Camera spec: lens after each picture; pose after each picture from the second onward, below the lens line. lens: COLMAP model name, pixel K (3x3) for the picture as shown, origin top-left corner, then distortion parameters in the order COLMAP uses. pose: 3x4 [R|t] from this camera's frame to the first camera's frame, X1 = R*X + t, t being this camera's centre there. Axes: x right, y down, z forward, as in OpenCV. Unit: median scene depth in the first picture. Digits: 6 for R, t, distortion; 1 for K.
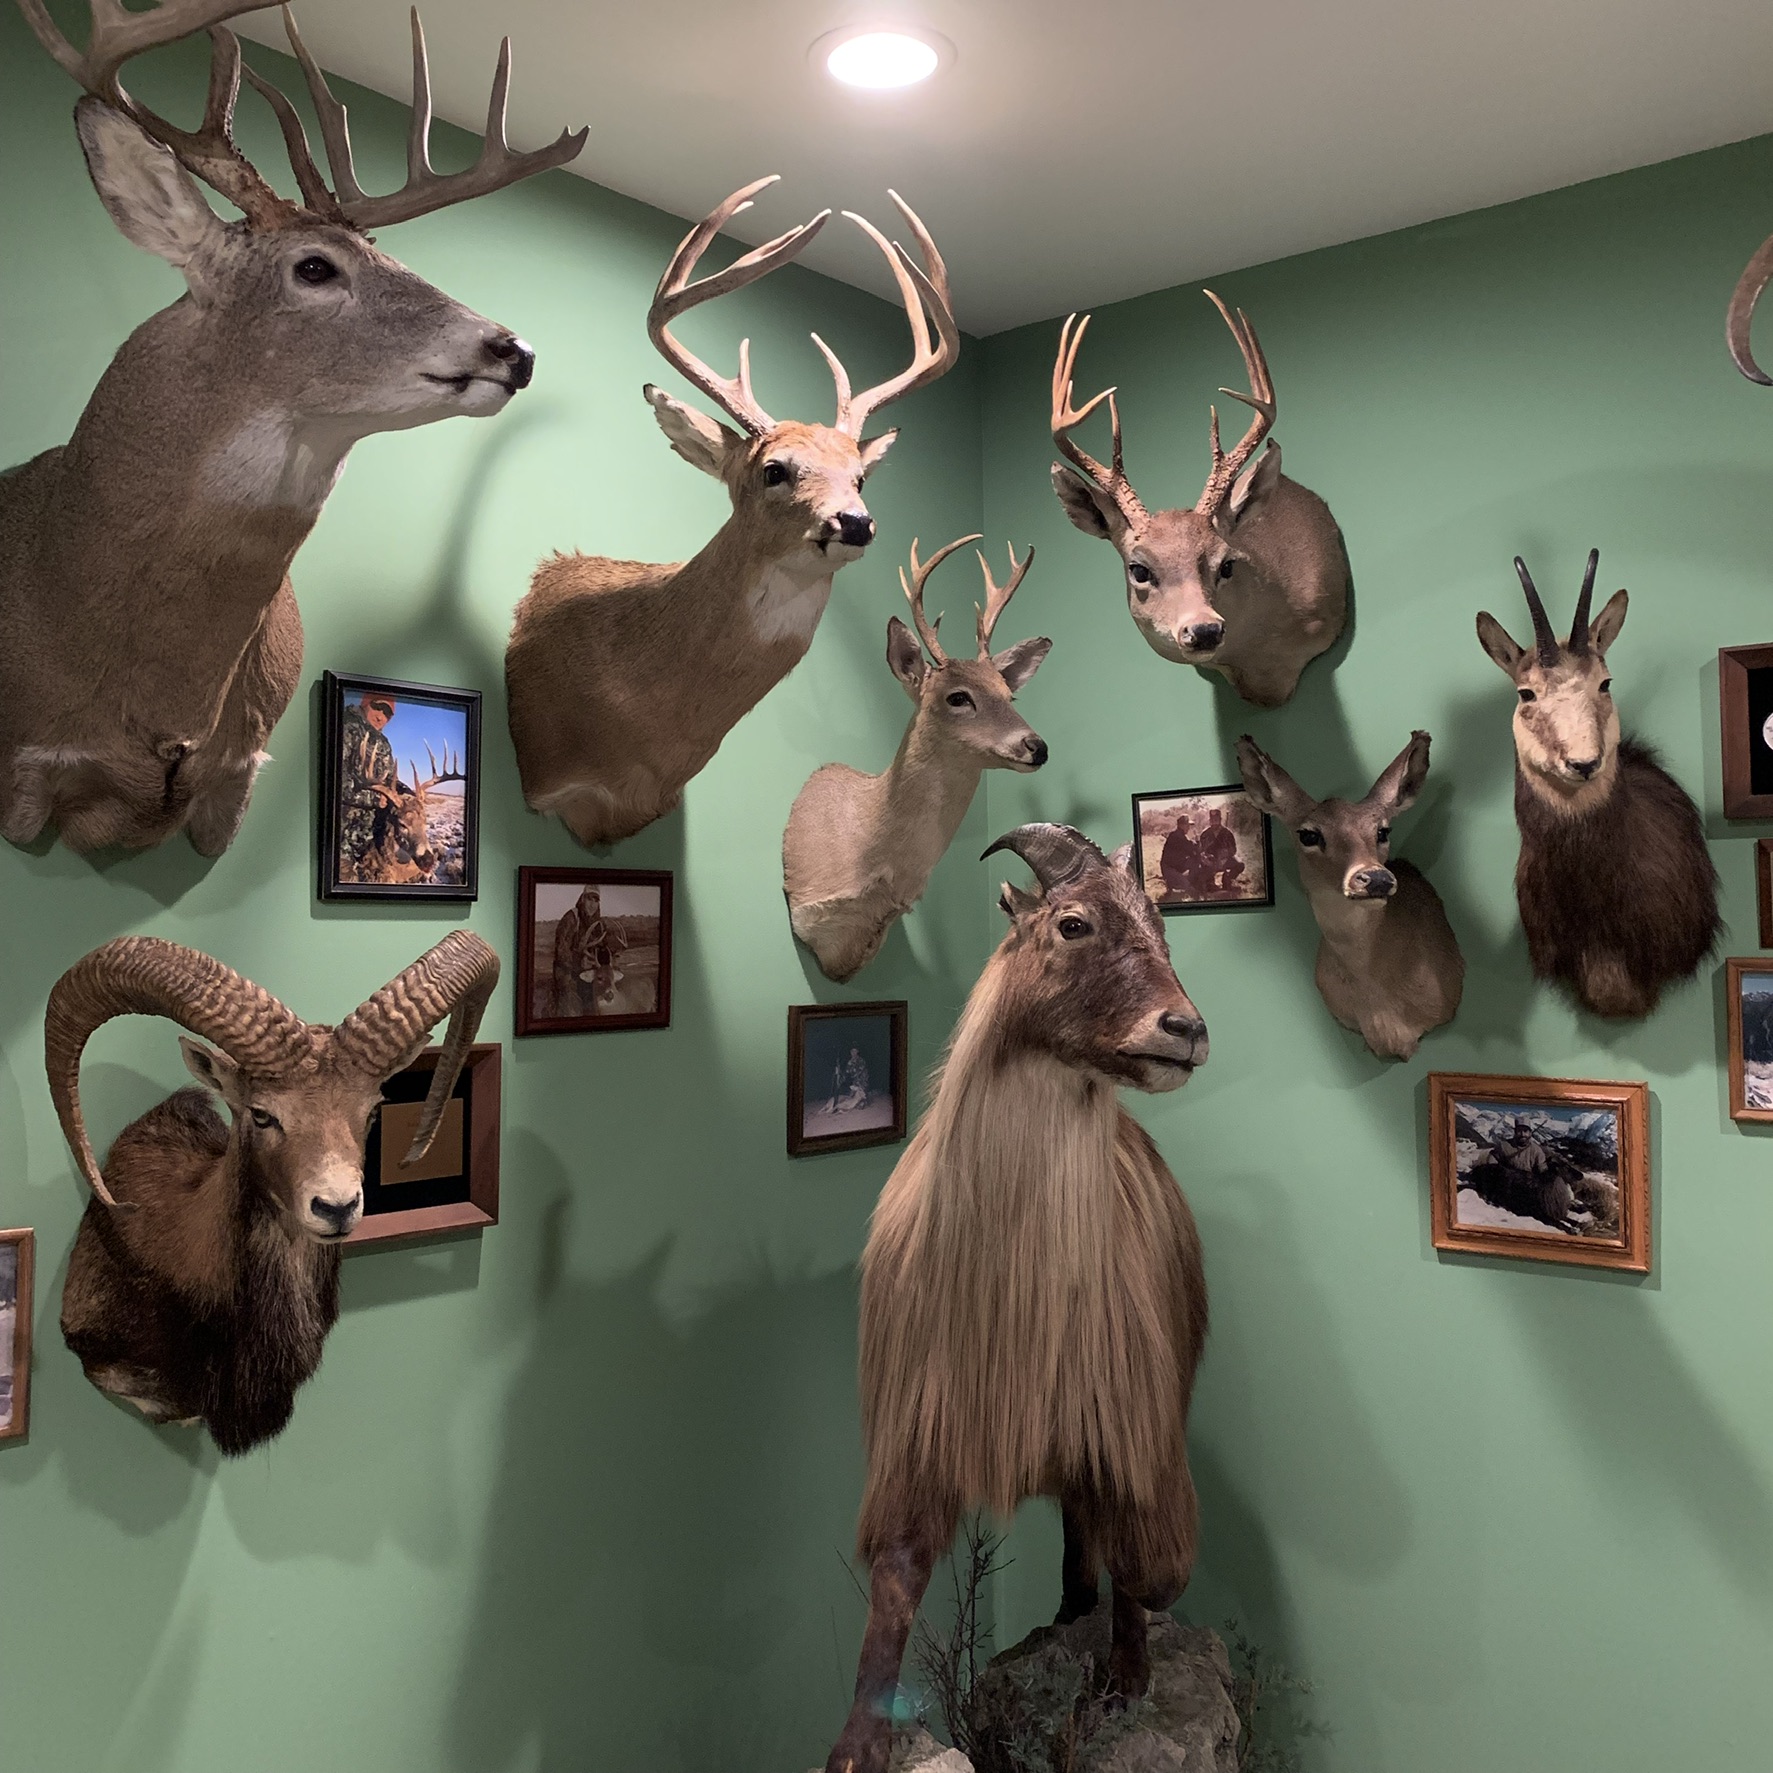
lens RADIAL K [[1802.0, 0, 886.9], [0, 1802.0, 877.9], [0, 0, 1]] dist [0.014677, -0.005353]
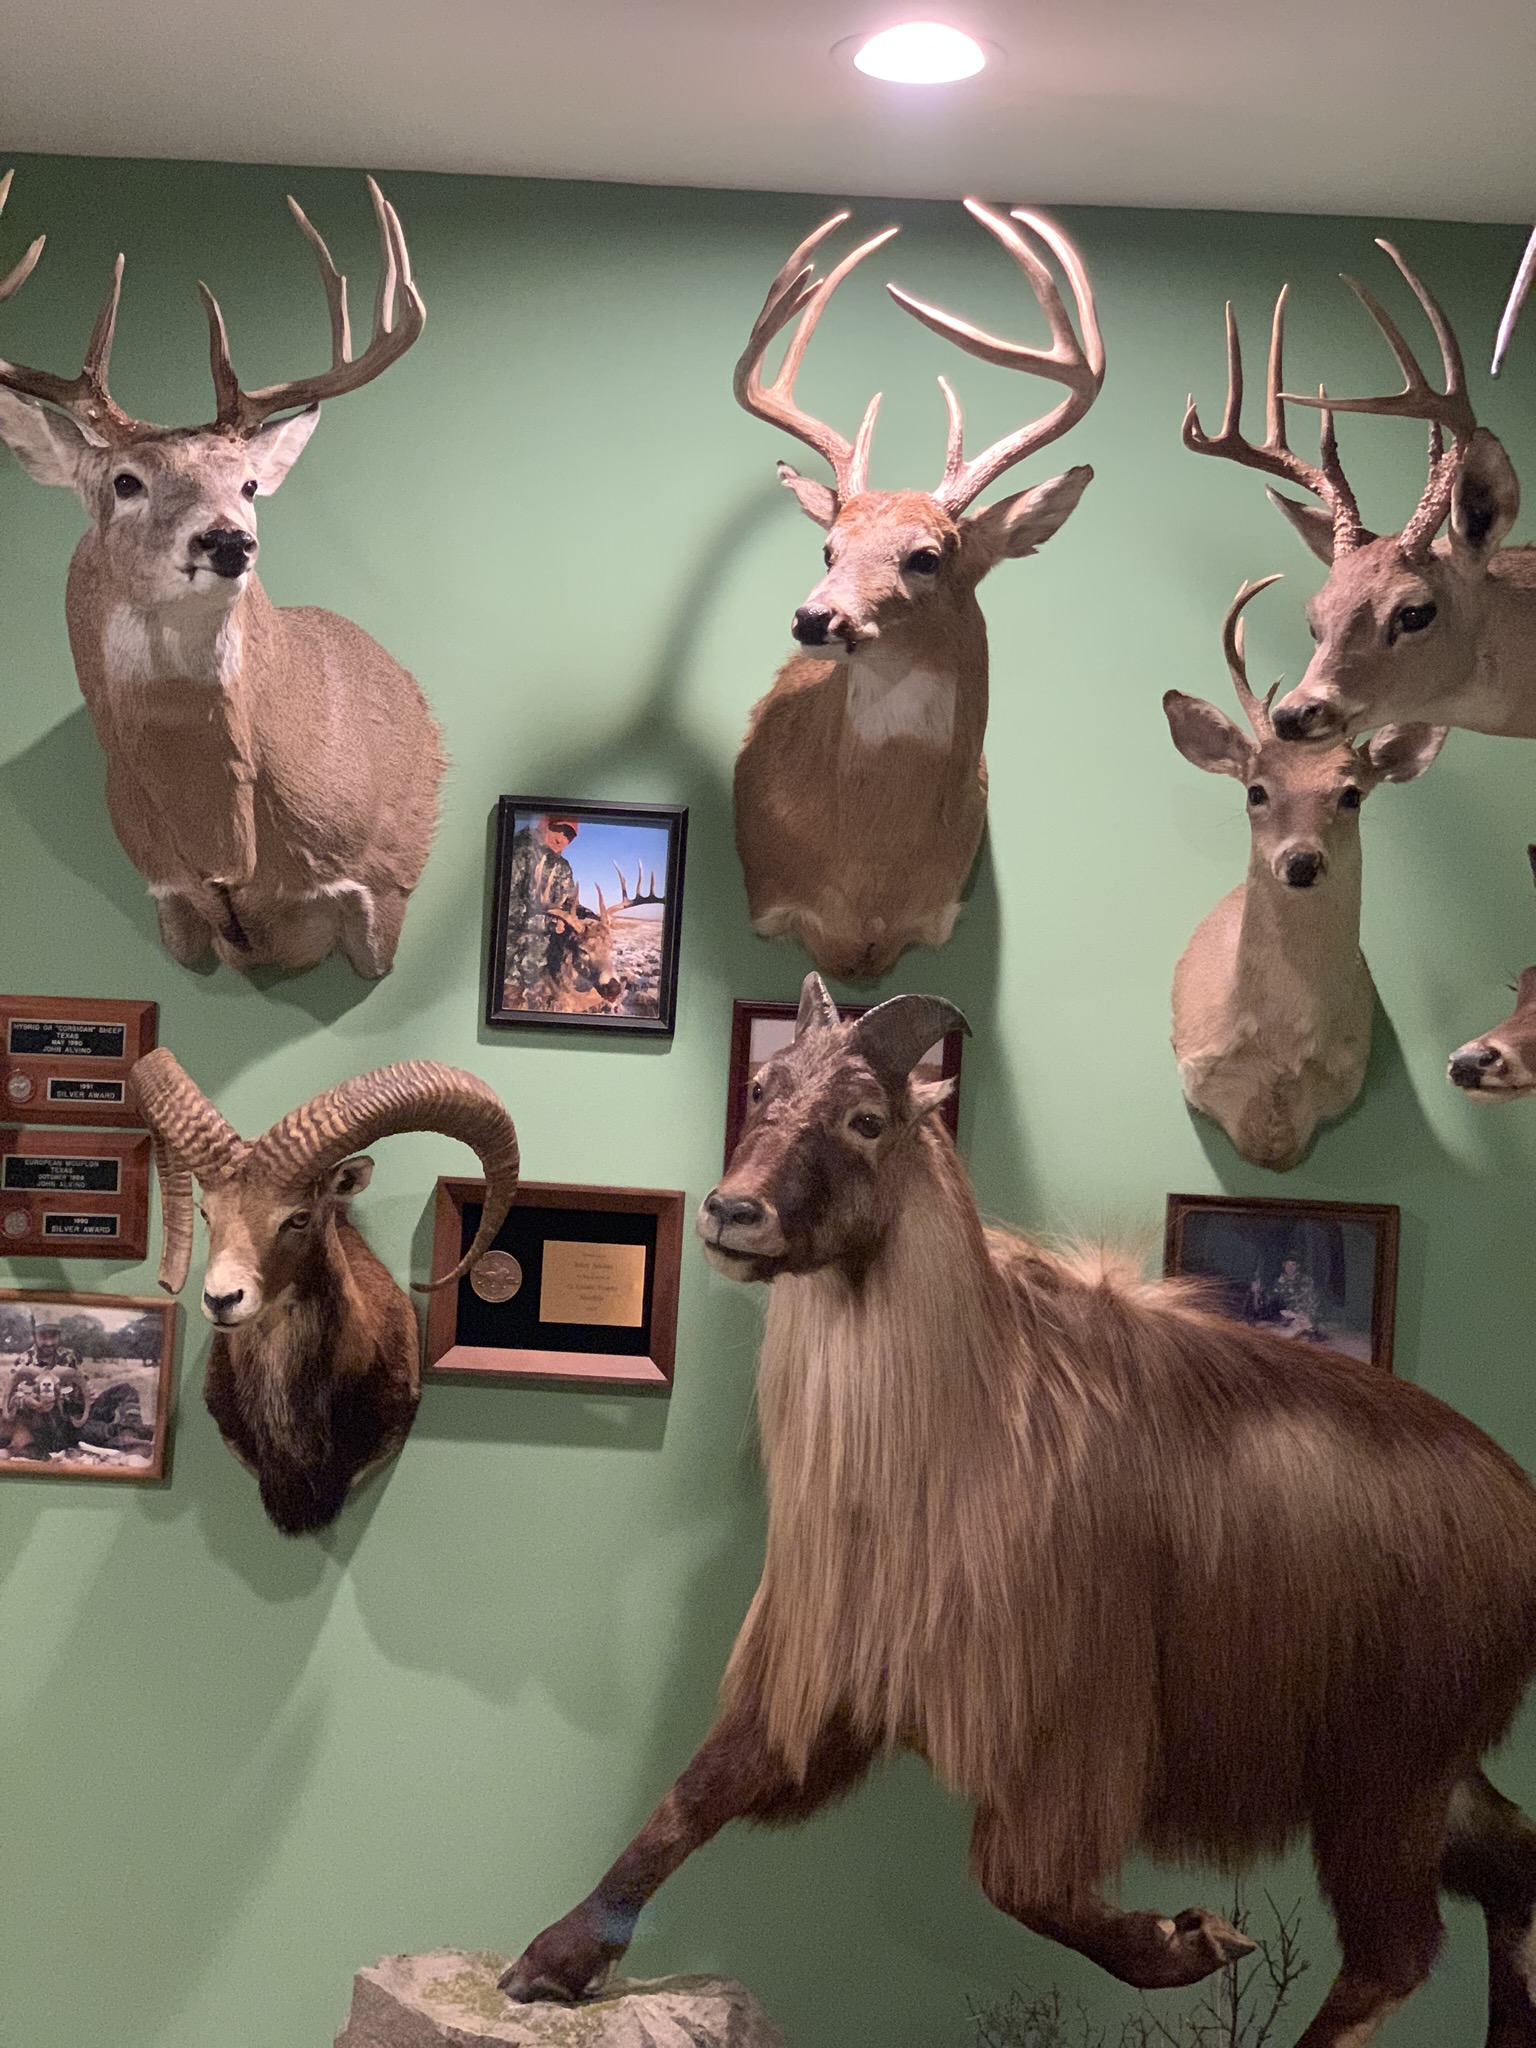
lens RADIAL K [[3129.0, 0, 778.0], [0, 3129.0, 1015.4], [0, 0, 1]] dist [-0.107167, 2.130627]
pose [[0.655541, 0.041037, -0.754043, 0.917360], [-0.032073, 0.999134, 0.026493, -0.037125], [0.754478, 0.006817, 0.656290, -0.007597]]
